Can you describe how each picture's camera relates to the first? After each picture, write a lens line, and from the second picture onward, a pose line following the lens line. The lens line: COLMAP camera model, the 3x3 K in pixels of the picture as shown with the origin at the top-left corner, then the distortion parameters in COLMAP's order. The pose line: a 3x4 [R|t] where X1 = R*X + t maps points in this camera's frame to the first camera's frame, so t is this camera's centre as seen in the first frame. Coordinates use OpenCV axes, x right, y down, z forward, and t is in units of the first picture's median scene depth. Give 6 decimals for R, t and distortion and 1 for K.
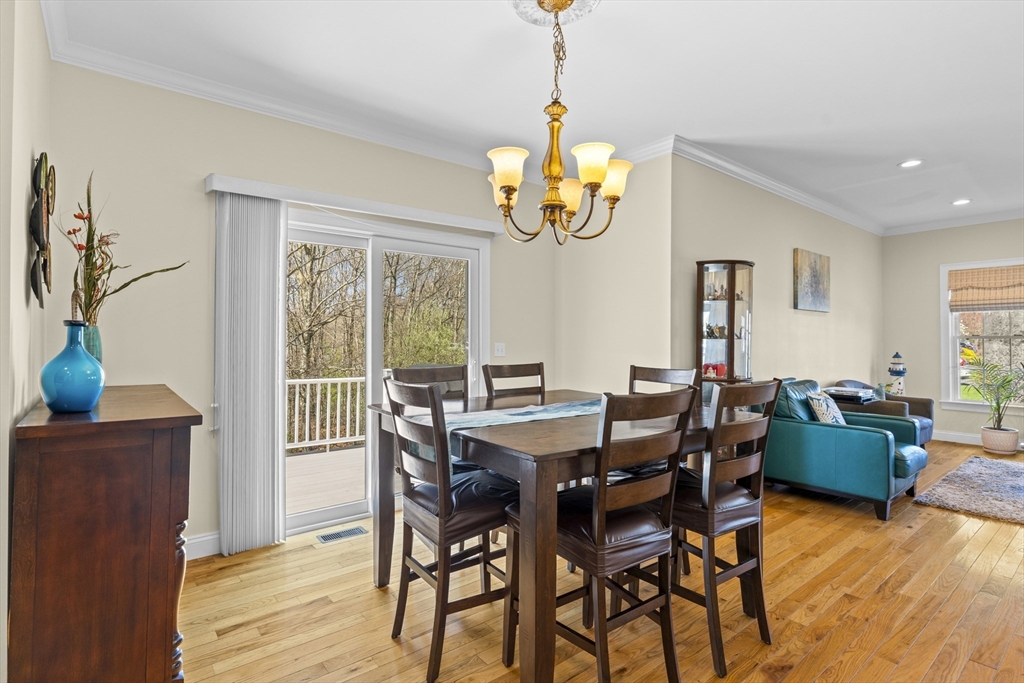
lens RADIAL K [[504.9, 0, 510.9], [0, 504.9, 331.6], [0, 0, 1]] dist [-0.001164, 0.000797]
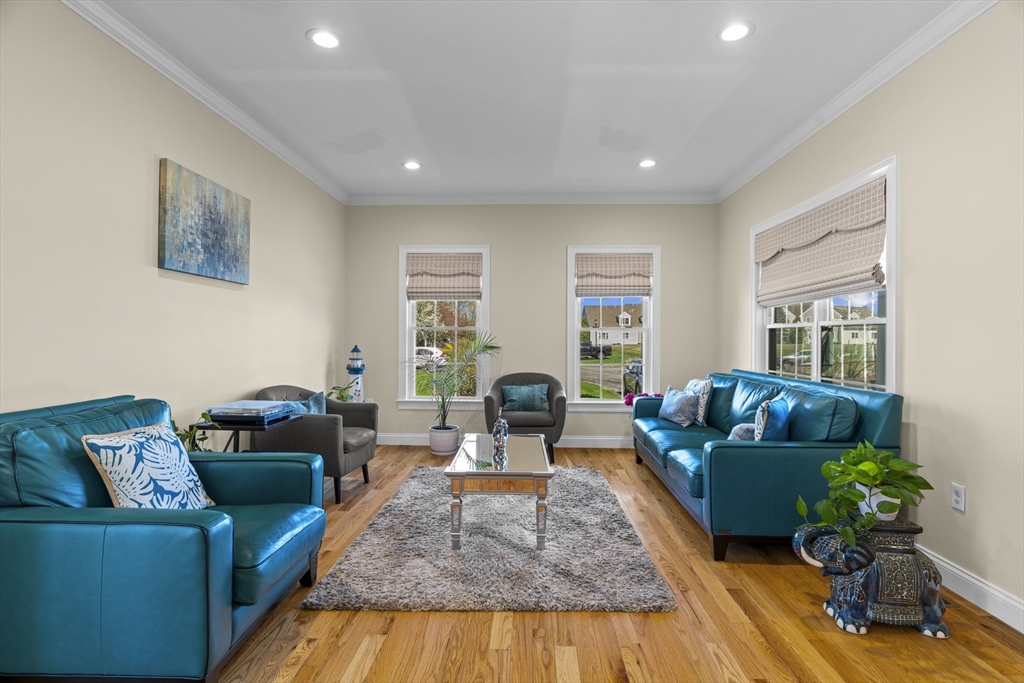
lens RADIAL K [[504.9, 0, 513.4], [0, 504.9, 338.7], [0, 0, 1]] dist [-0.001164, 0.000797]
pose [[0.652728, 0.000464, 0.757592, 0.346915], [-0.016222, 0.999779, 0.013365, 0.016491], [-0.757419, -0.021013, 0.652591, 0.300787]]
